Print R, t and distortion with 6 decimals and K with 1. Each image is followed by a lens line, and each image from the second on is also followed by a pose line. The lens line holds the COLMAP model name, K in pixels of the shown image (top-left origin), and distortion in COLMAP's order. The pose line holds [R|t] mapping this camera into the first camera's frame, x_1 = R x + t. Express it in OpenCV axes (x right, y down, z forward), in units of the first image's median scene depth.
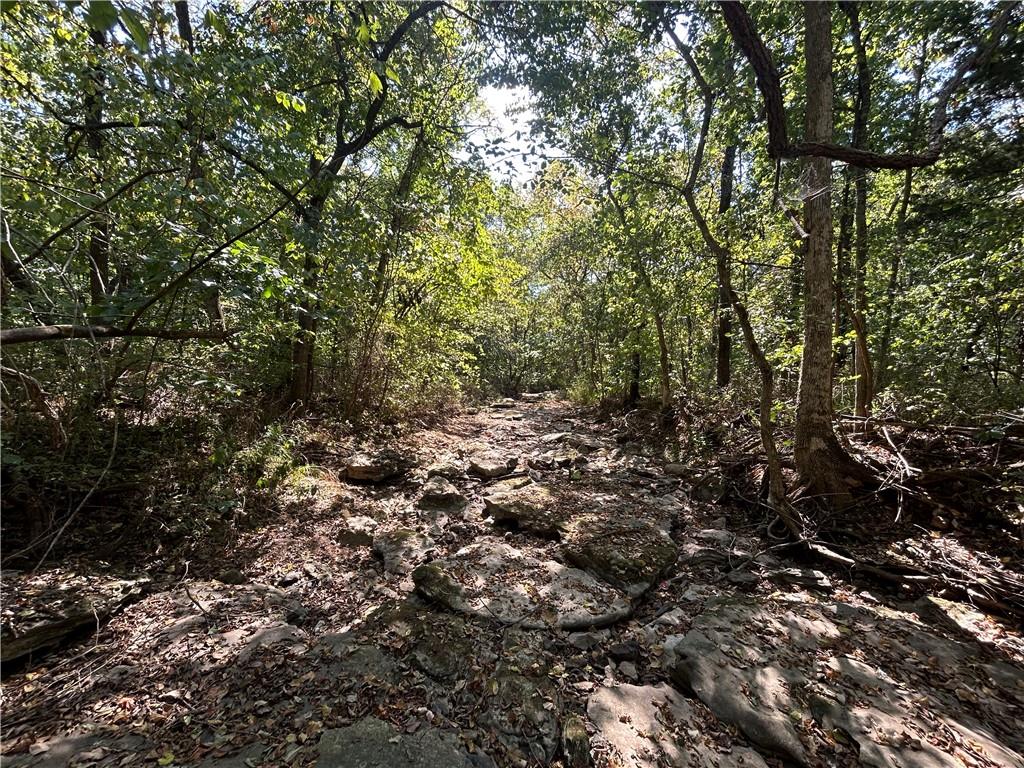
lens RADIAL K [[412.8, 0, 512.2], [0, 412.8, 383.7], [0, 0, 1]] dist [-0.002054, 0.001257]
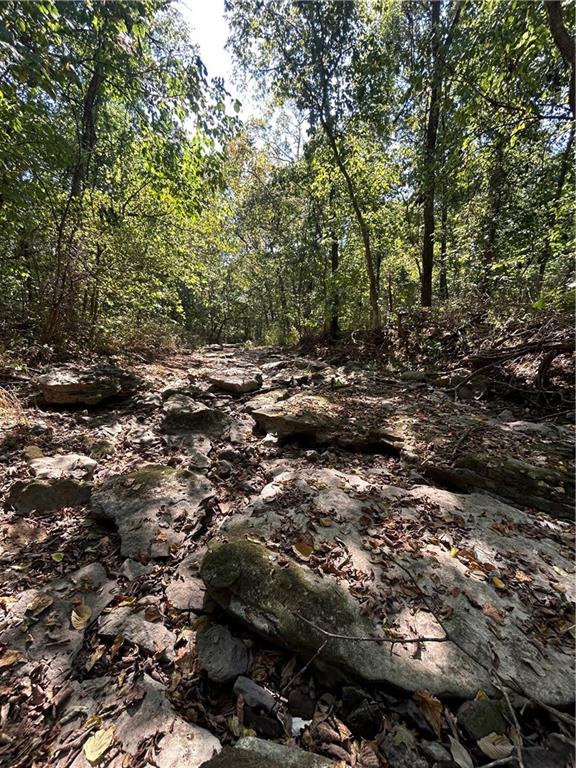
lens RADIAL K [[309.6, 0, 288.3], [0, 309.6, 383.9], [0, 0, 1]] dist [-0.002054, 0.001257]
pose [[0.967952, -0.061954, 0.243371, -0.130302], [0.028407, 0.989884, 0.139009, 0.139243], [-0.249522, -0.127640, 0.959920, 0.416980]]
